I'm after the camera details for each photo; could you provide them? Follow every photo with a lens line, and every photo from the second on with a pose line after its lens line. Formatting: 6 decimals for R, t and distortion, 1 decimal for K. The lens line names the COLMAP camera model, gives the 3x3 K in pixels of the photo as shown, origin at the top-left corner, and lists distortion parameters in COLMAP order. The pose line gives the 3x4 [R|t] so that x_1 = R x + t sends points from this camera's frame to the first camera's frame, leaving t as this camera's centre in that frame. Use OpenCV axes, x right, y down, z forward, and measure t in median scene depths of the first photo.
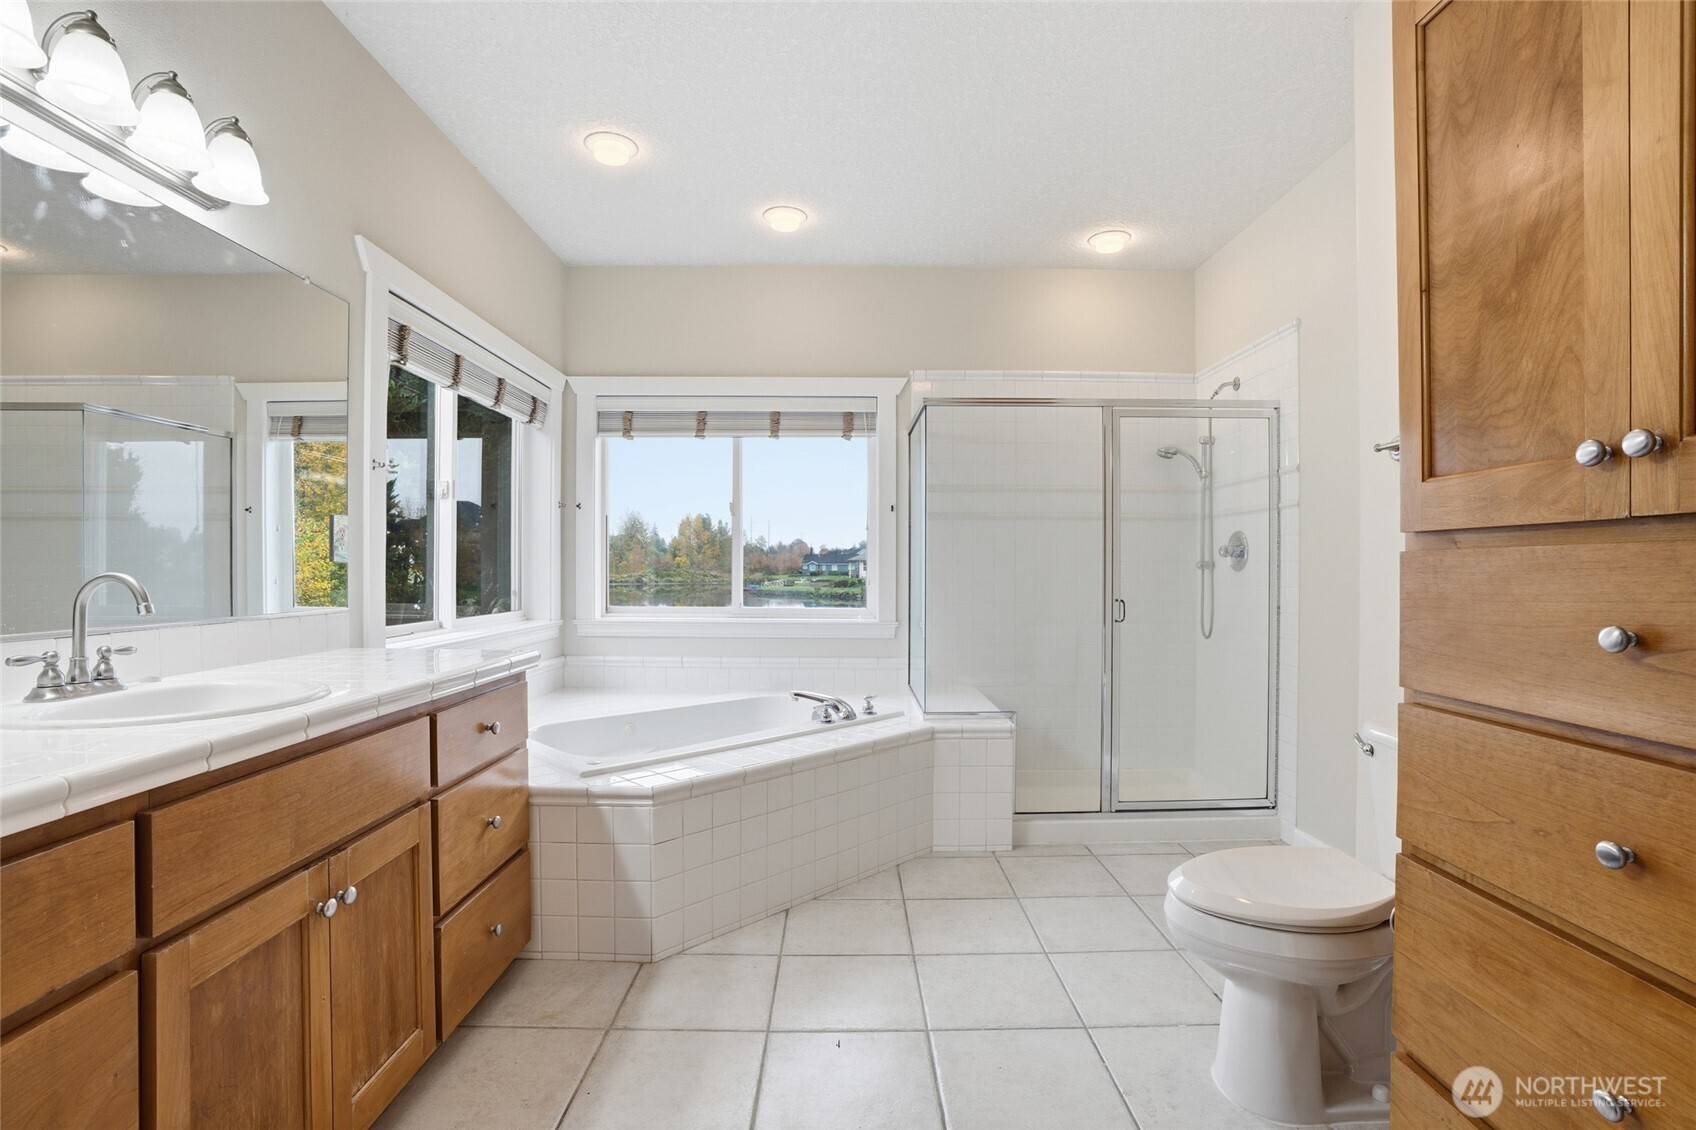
lens RADIAL K [[767.8, 0, 848.0], [0, 767.8, 565.0], [0, 0, 1]] dist [-0.031792, 0.000146]
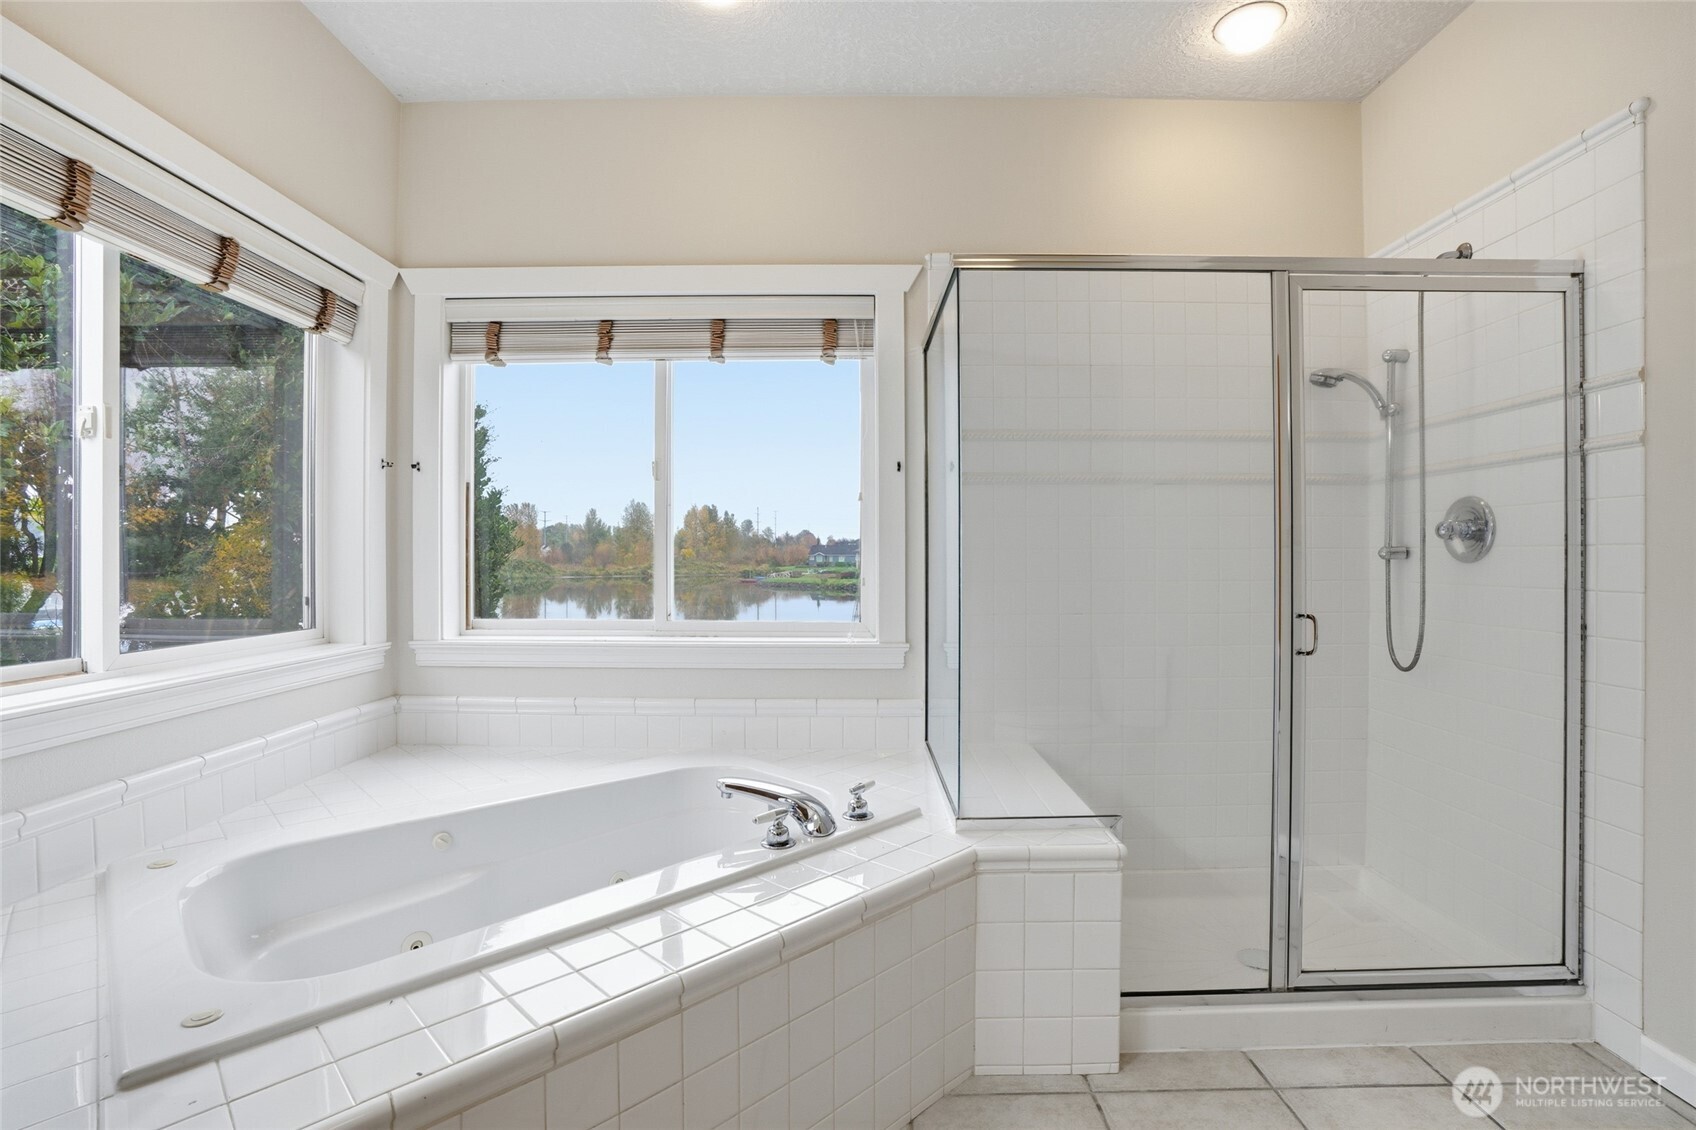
lens RADIAL K [[767.8, 0, 848.0], [0, 767.8, 565.0], [0, 0, 1]] dist [-0.031792, 0.000146]
pose [[0.999935, -0.004389, -0.010536, 0.021578], [0.004514, 0.999920, 0.011858, 0.000873], [0.010483, -0.011905, 0.999874, 0.365113]]
